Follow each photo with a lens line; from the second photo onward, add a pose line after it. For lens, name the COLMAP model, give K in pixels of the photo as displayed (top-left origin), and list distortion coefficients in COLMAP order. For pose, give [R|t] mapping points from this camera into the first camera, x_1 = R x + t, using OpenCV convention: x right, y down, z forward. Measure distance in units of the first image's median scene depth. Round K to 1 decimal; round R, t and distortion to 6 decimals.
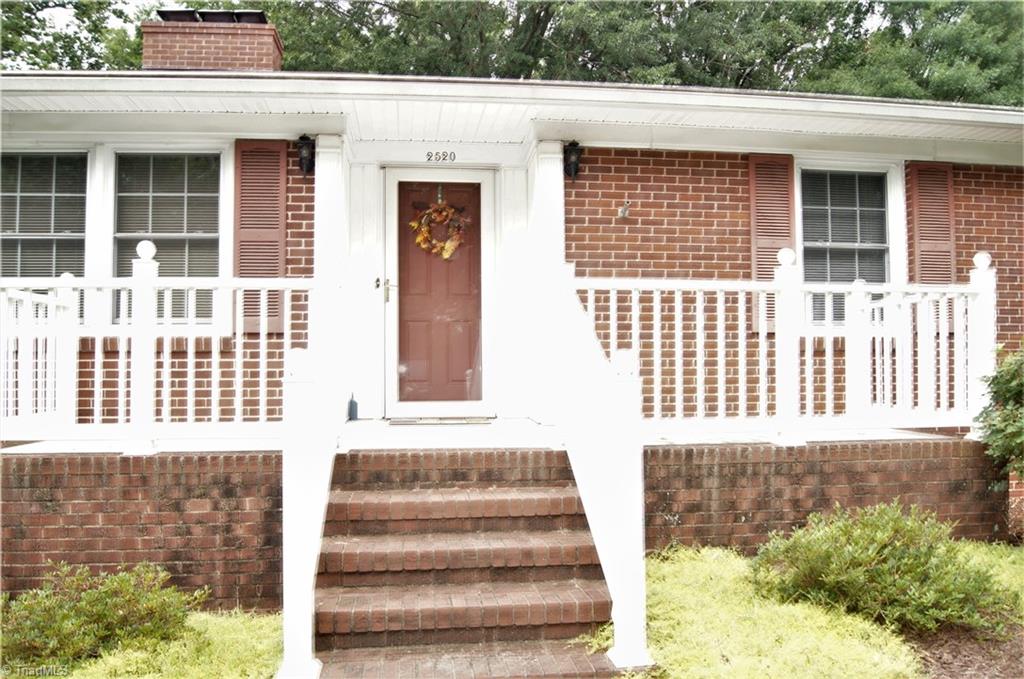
lens RADIAL K [[794.4, 0, 516.7], [0, 794.4, 342.7], [0, 0, 1]] dist [-0.079480, 0.011263]
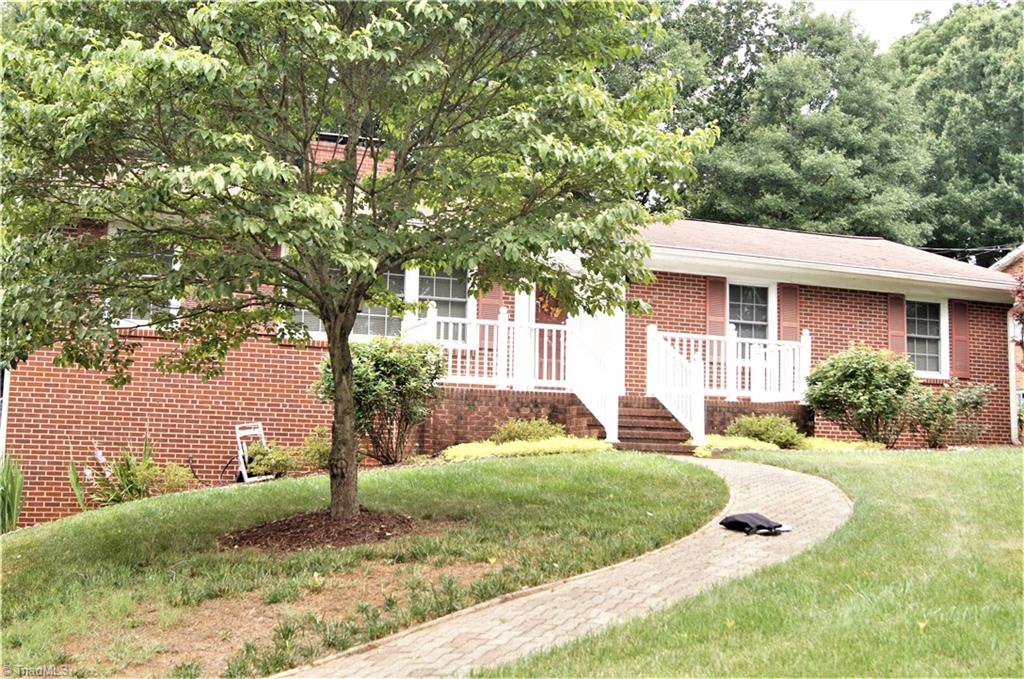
lens RADIAL K [[1183.8, 0, 511.1], [0, 1183.8, 337.5], [0, 0, 1]] dist [0.059163, 0.000000]
pose [[0.968539, 0.053470, 0.243049, -0.980684], [-0.035468, 0.996334, -0.077852, 0.190112], [-0.246321, 0.066783, 0.966885, -1.939718]]
